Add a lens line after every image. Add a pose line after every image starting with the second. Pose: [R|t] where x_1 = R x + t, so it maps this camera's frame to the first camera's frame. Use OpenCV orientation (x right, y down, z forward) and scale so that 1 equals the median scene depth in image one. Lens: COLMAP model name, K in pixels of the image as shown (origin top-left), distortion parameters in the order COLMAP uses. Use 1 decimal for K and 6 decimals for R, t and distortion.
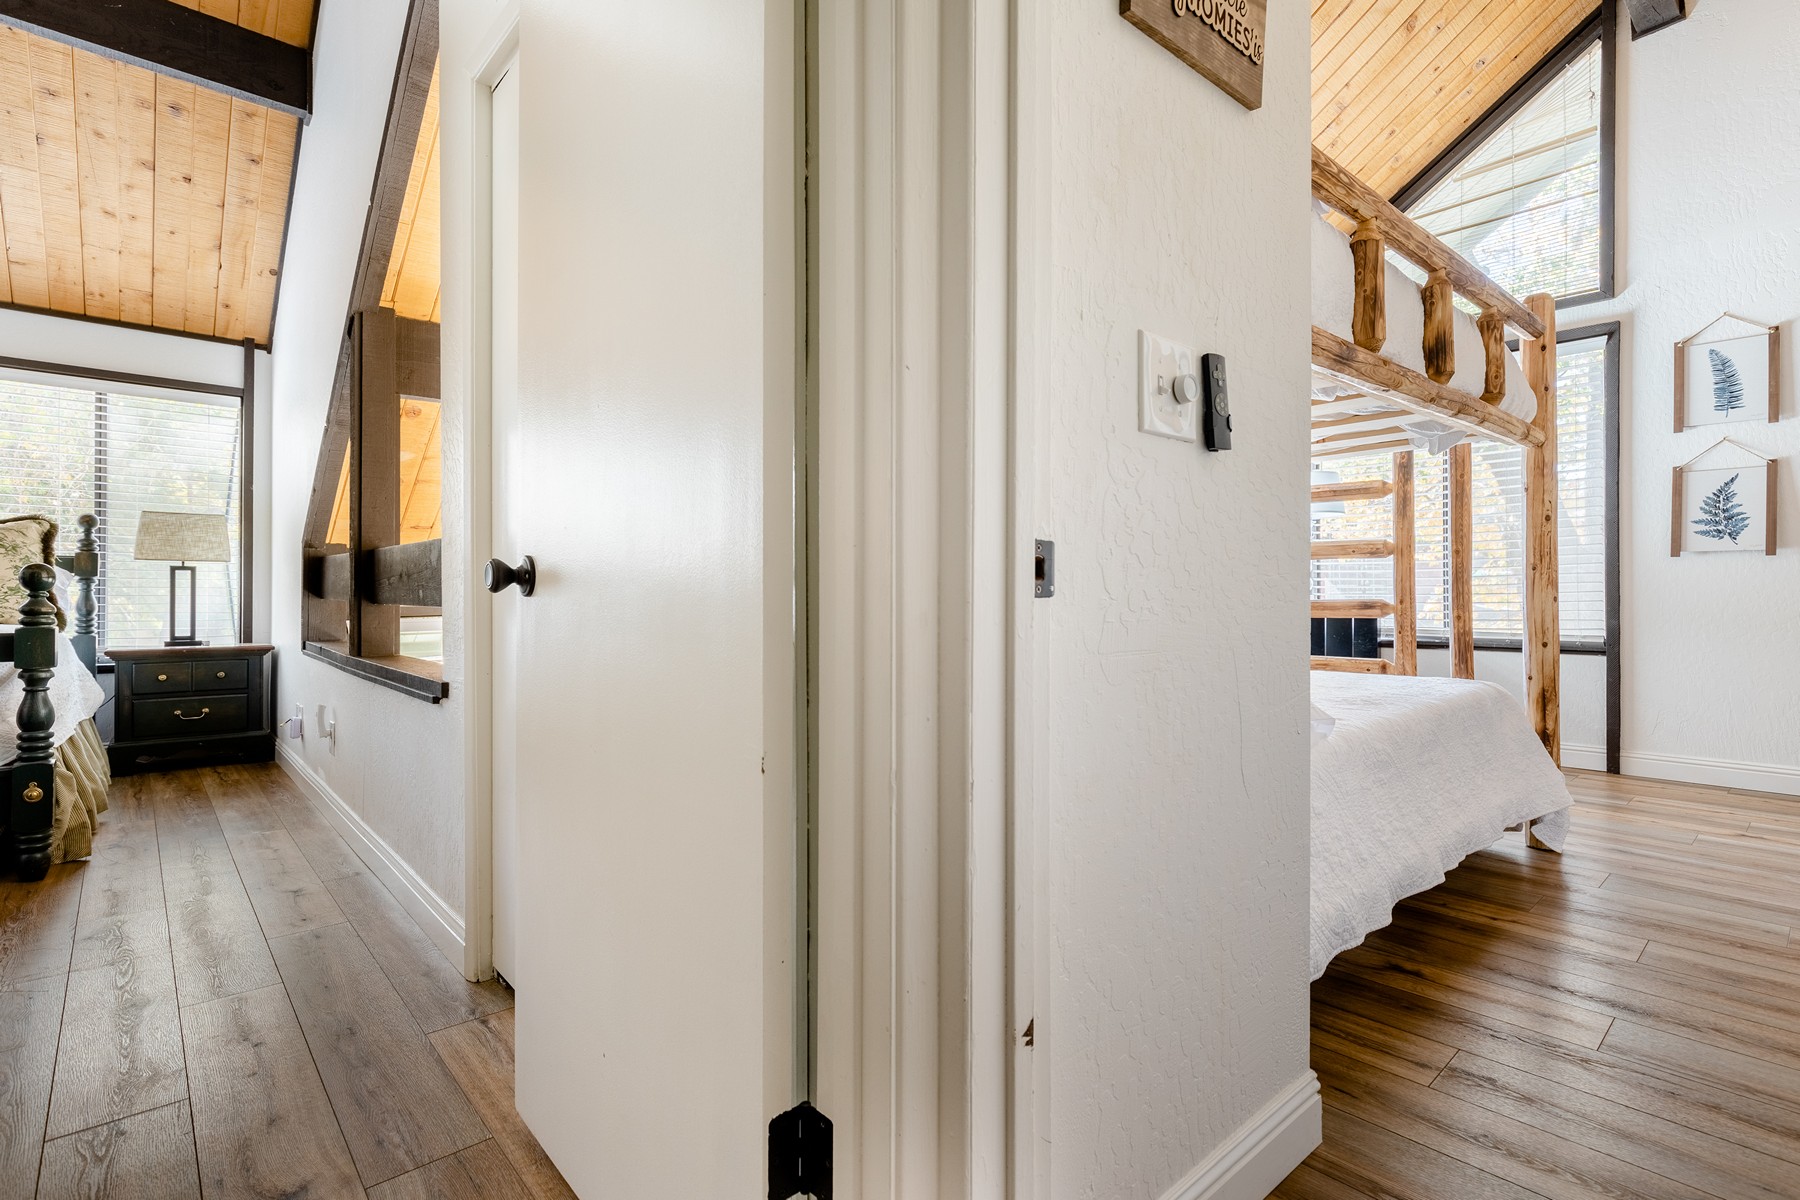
lens RADIAL K [[863.8, 0, 907.0], [0, 863.8, 591.7], [0, 0, 1]] dist [0.000219, -0.000132]
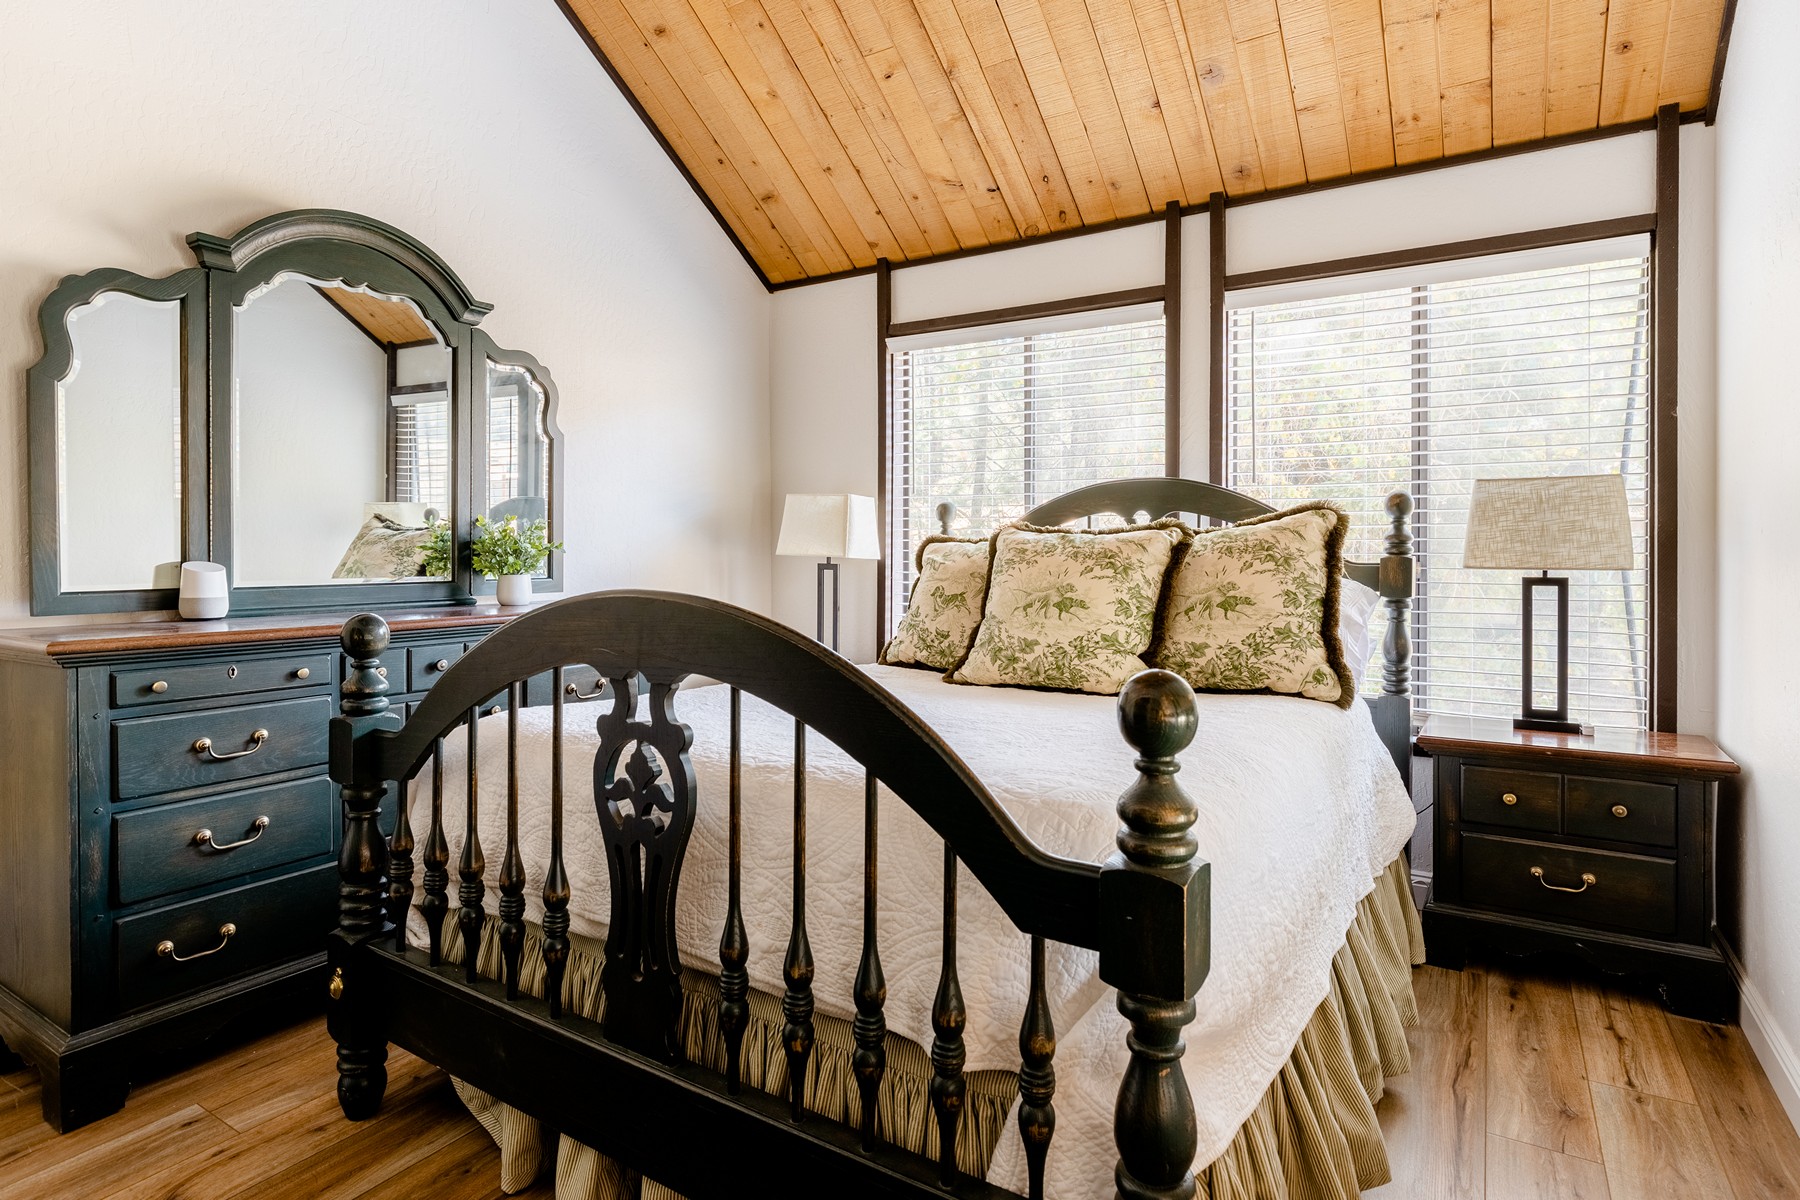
lens RADIAL K [[931.0, 0, 934.9], [0, 931.0, 555.6], [0, 0, 1]] dist [-0.004859, 0.003004]
pose [[0.293096, 0.000701, -0.956083, -0.419073], [0.004251, 0.999989, 0.002036, -0.047825], [0.956073, -0.004662, 0.293090, 0.494822]]
